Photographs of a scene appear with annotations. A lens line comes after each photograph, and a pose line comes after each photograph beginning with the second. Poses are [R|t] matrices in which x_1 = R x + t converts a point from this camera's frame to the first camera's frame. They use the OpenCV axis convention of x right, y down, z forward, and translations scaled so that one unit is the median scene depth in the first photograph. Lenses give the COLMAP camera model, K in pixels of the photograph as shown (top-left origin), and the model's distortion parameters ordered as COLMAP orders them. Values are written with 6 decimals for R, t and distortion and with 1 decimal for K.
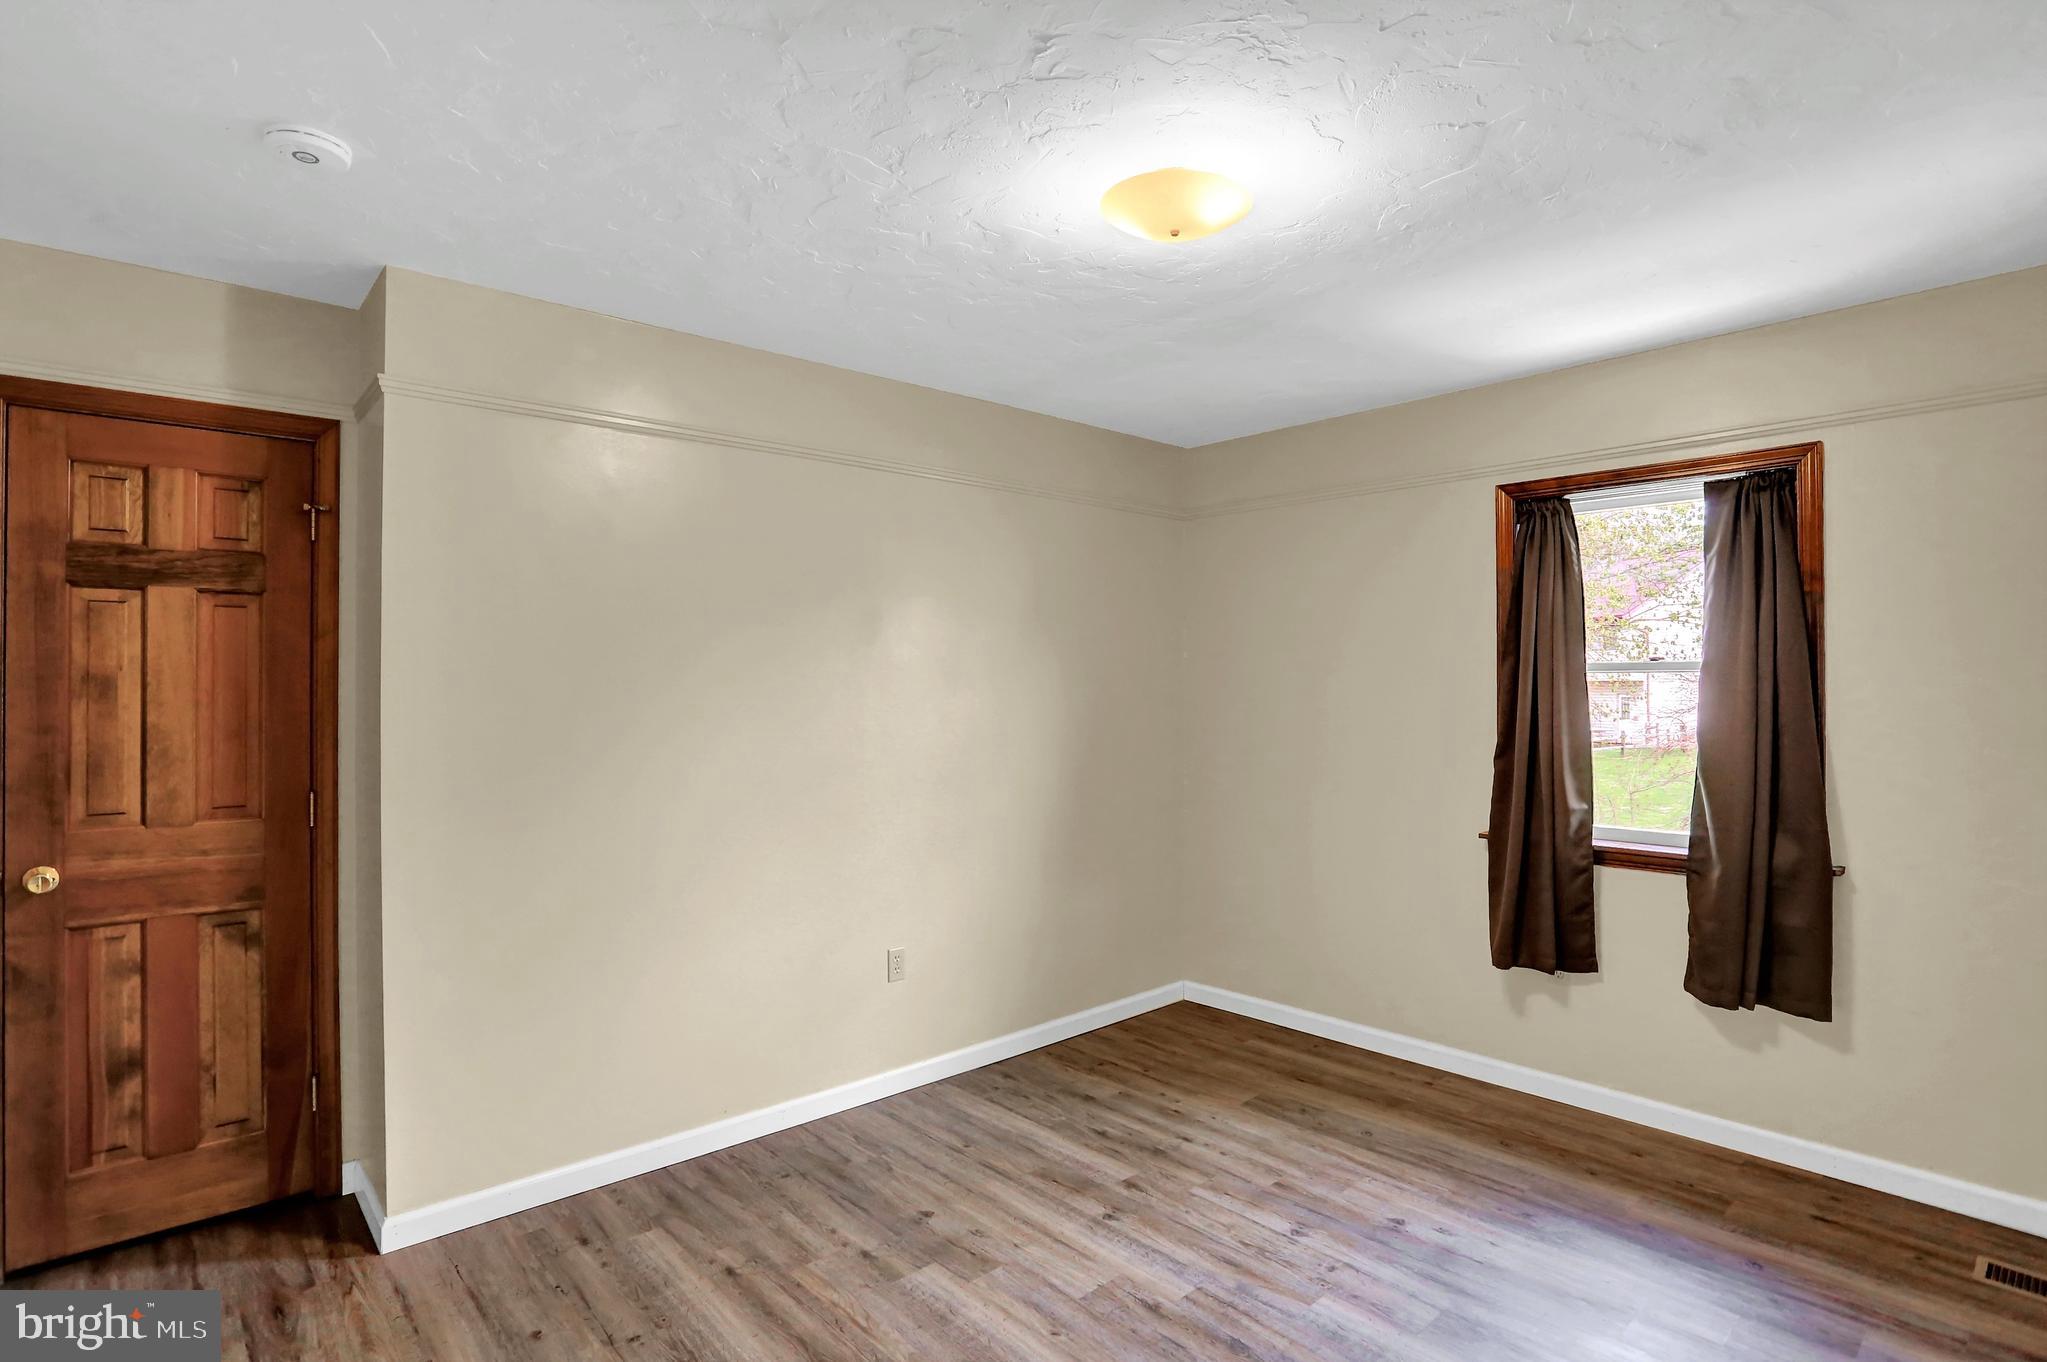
lens RADIAL K [[1026.0, 0, 1023.0], [0, 1026.0, 671.7], [0, 0, 1]] dist [-0.069989, 0.028038]
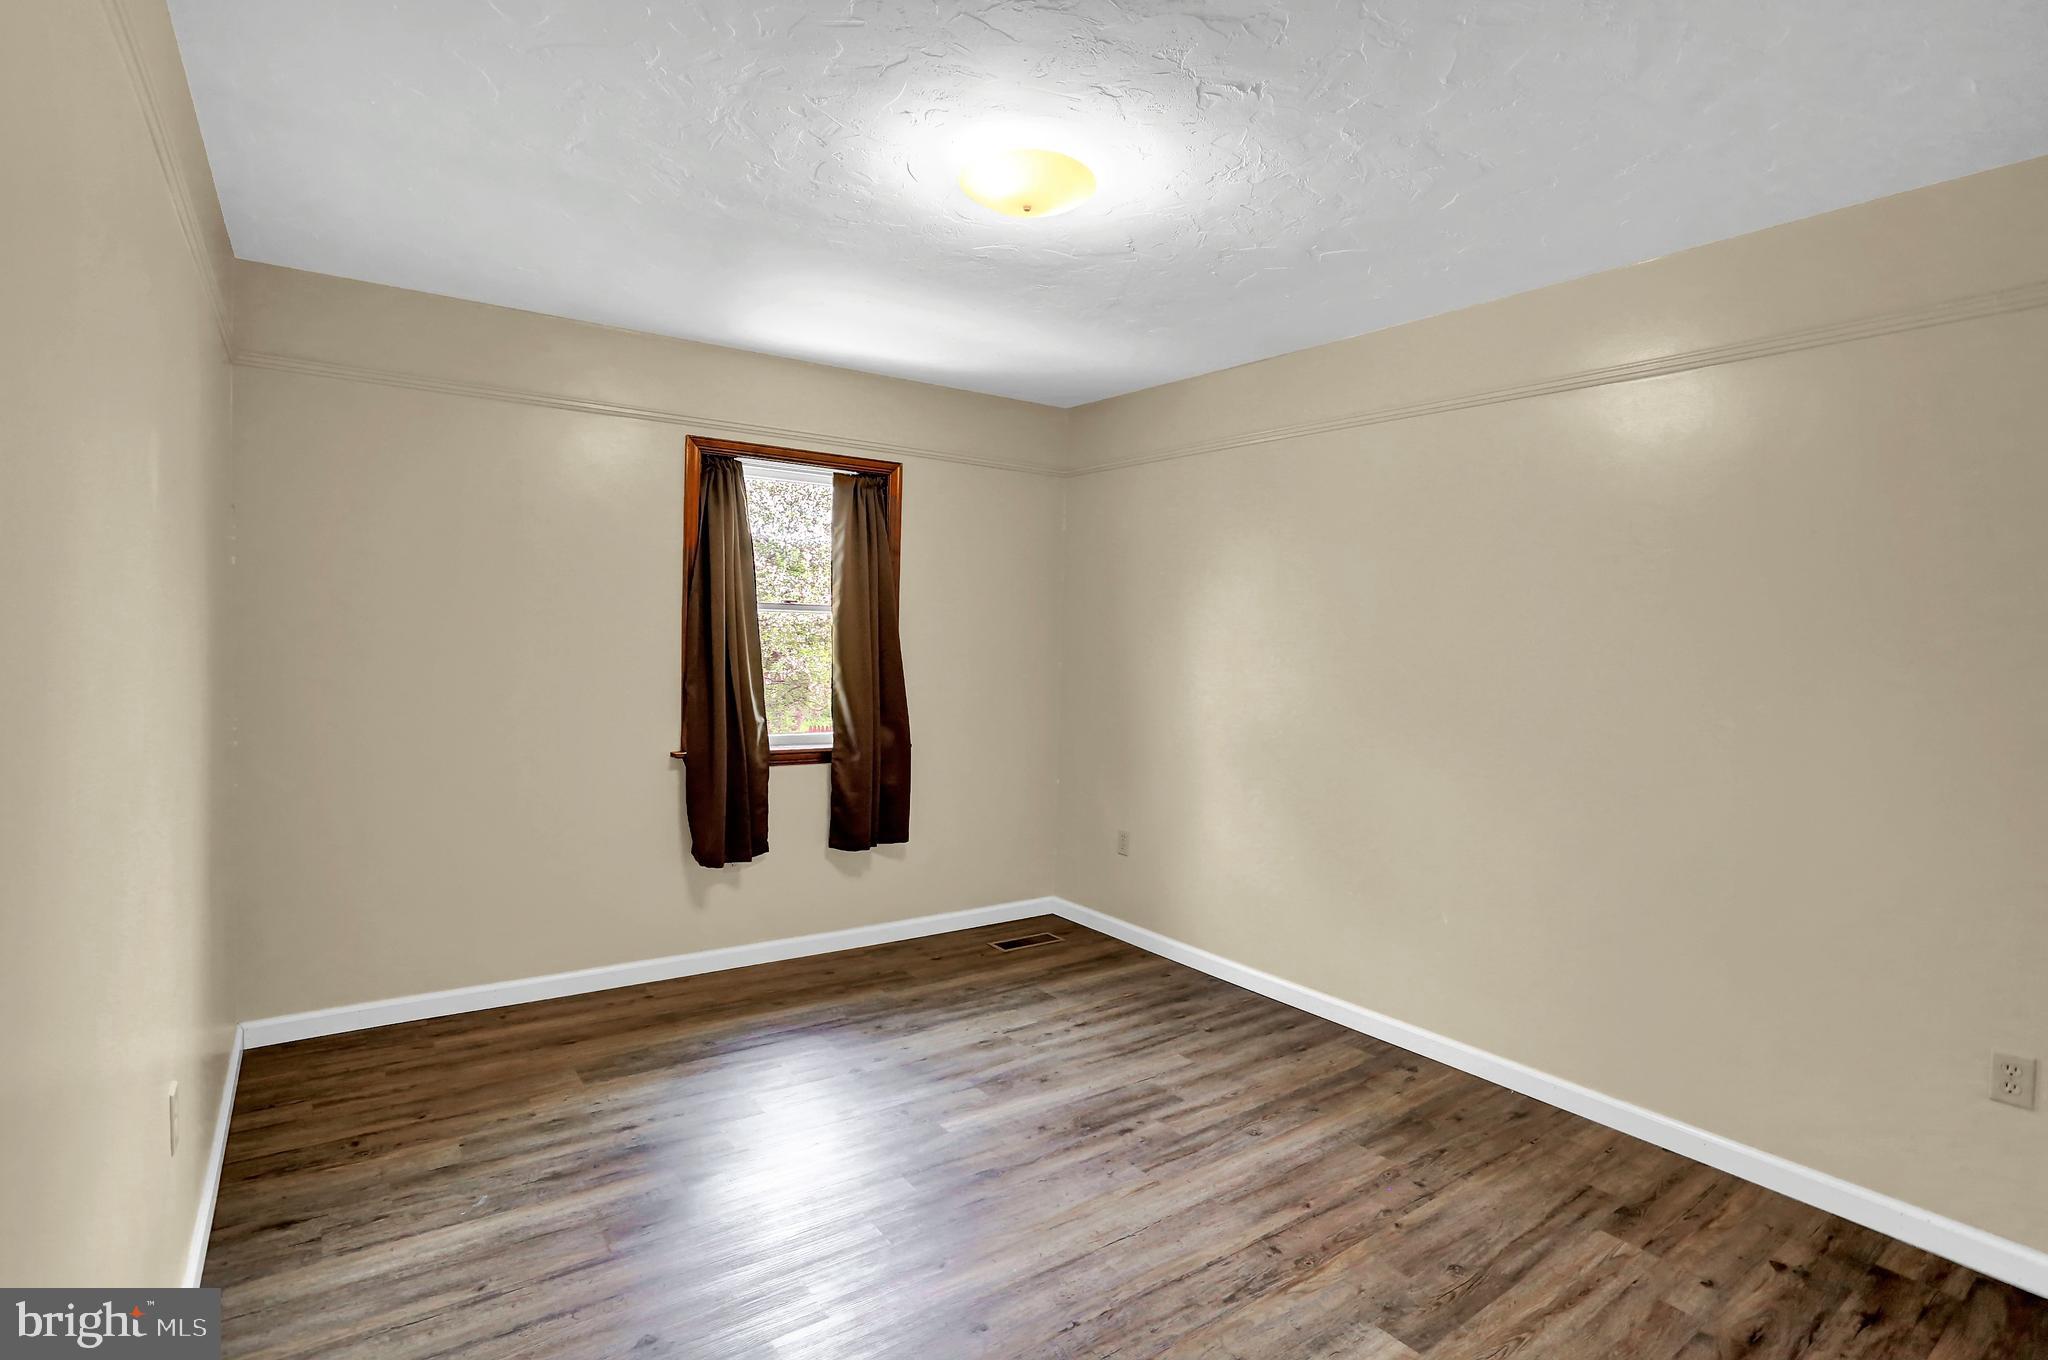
lens RADIAL K [[989.0, 0, 1024.0], [0, 989.0, 680.0], [0, 0, 1]] dist [-0.026647, 0.000042]
pose [[0.121597, -0.037061, 0.991887, -0.671849], [-0.041276, 0.998249, 0.042359, 0.024474], [-0.991721, -0.046092, 0.119854, 0.613148]]
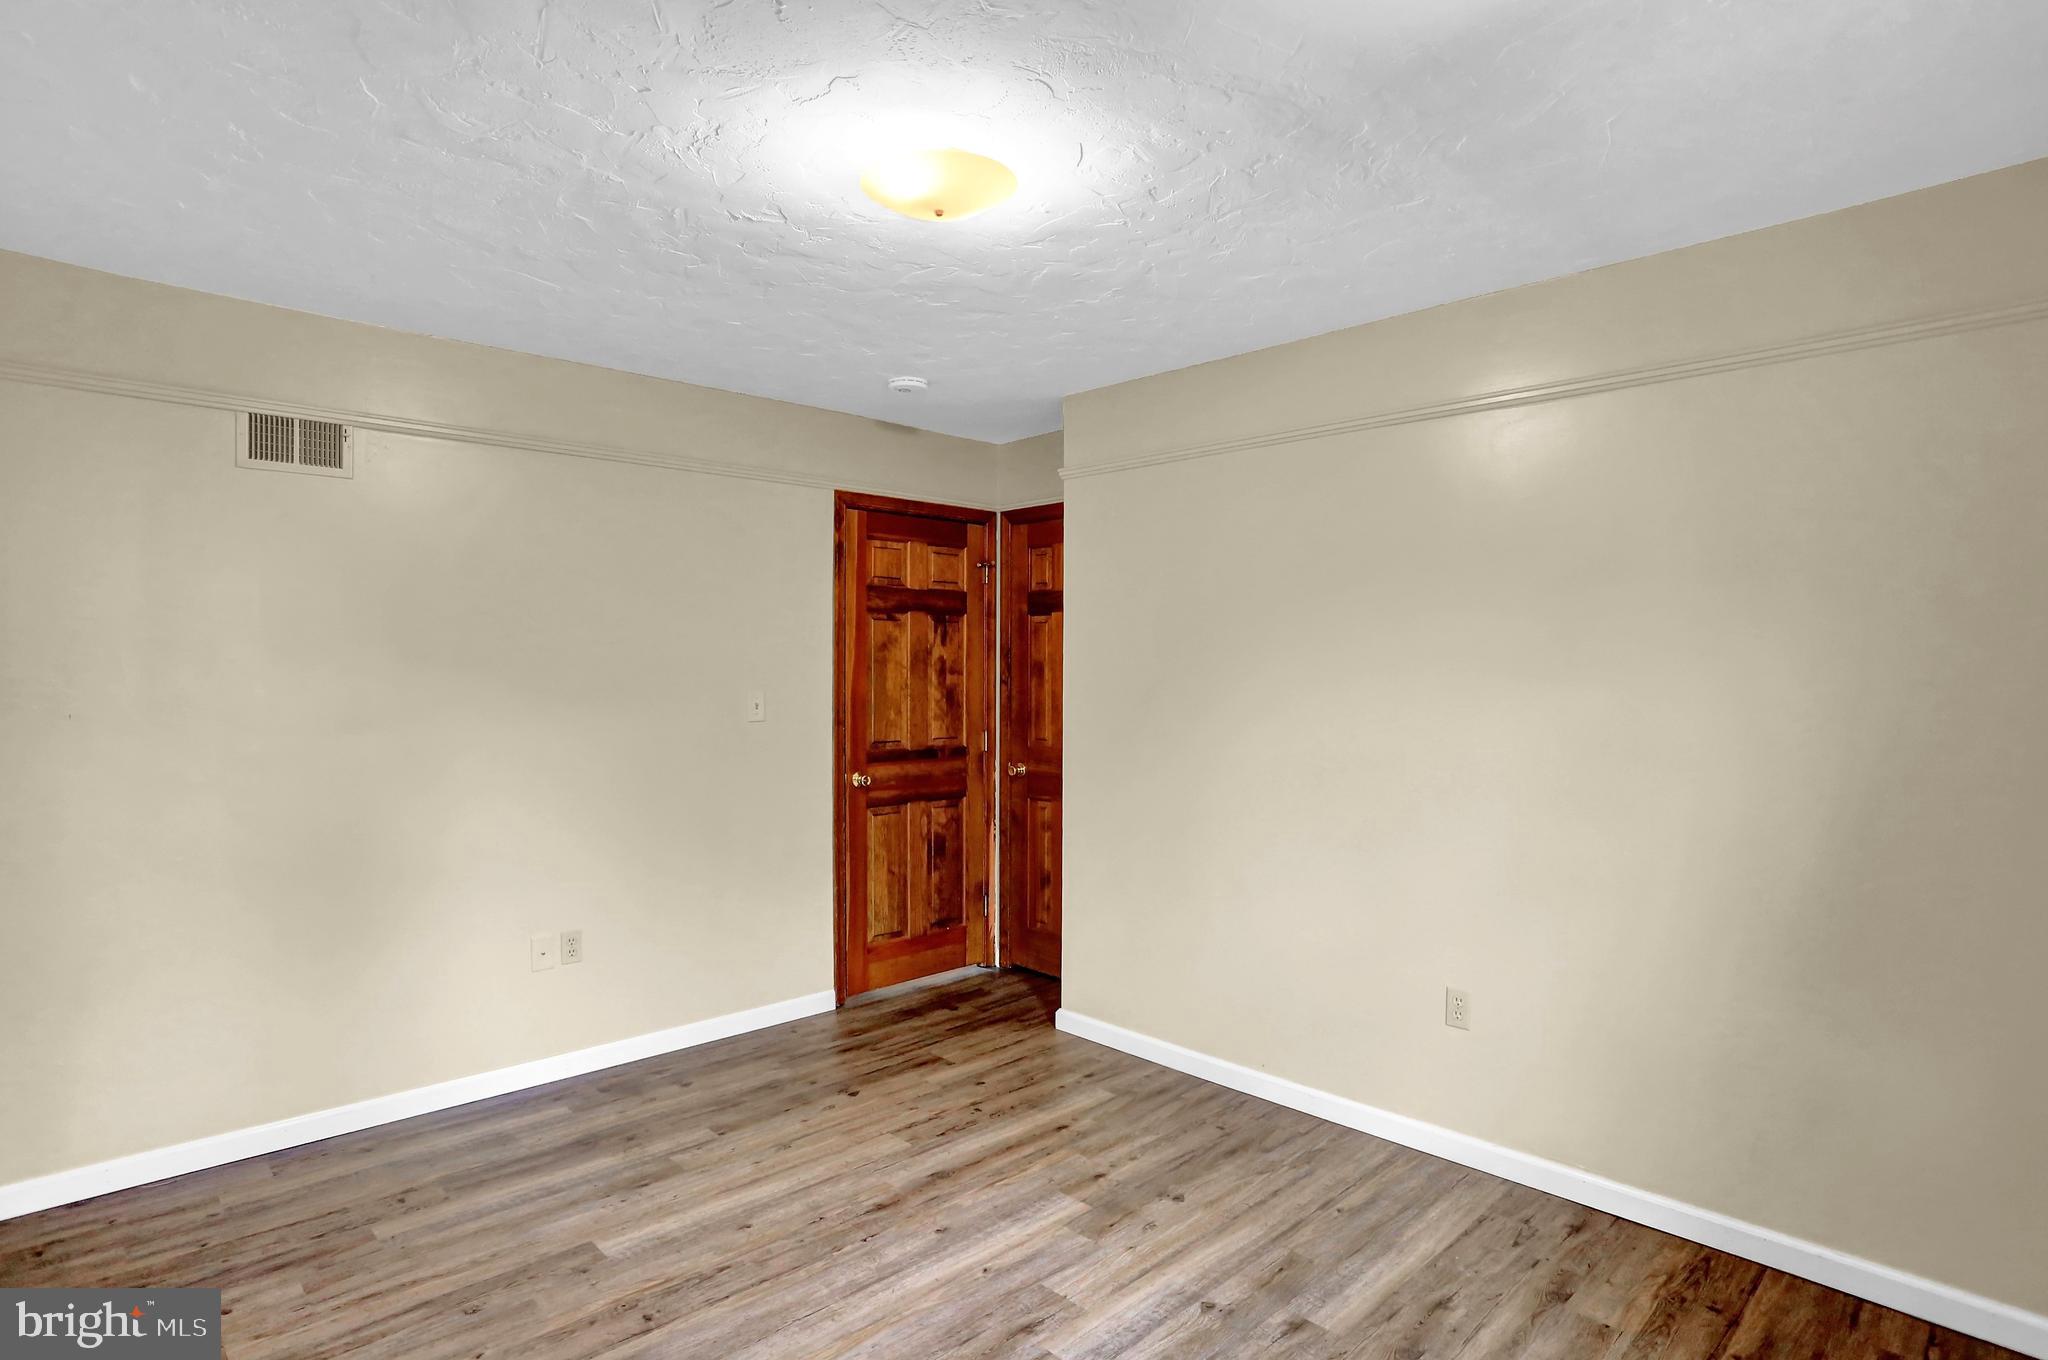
lens RADIAL K [[1055.2, 0, 1024.0], [0, 1055.2, 680.0], [0, 0, 1]] dist [-0.076222, 0.032417]
pose [[0.022986, 0.009905, -0.999687, 0.842690], [0.012436, 0.999871, 0.010193, 0.011344], [0.999658, -0.012666, 0.022860, 0.758200]]
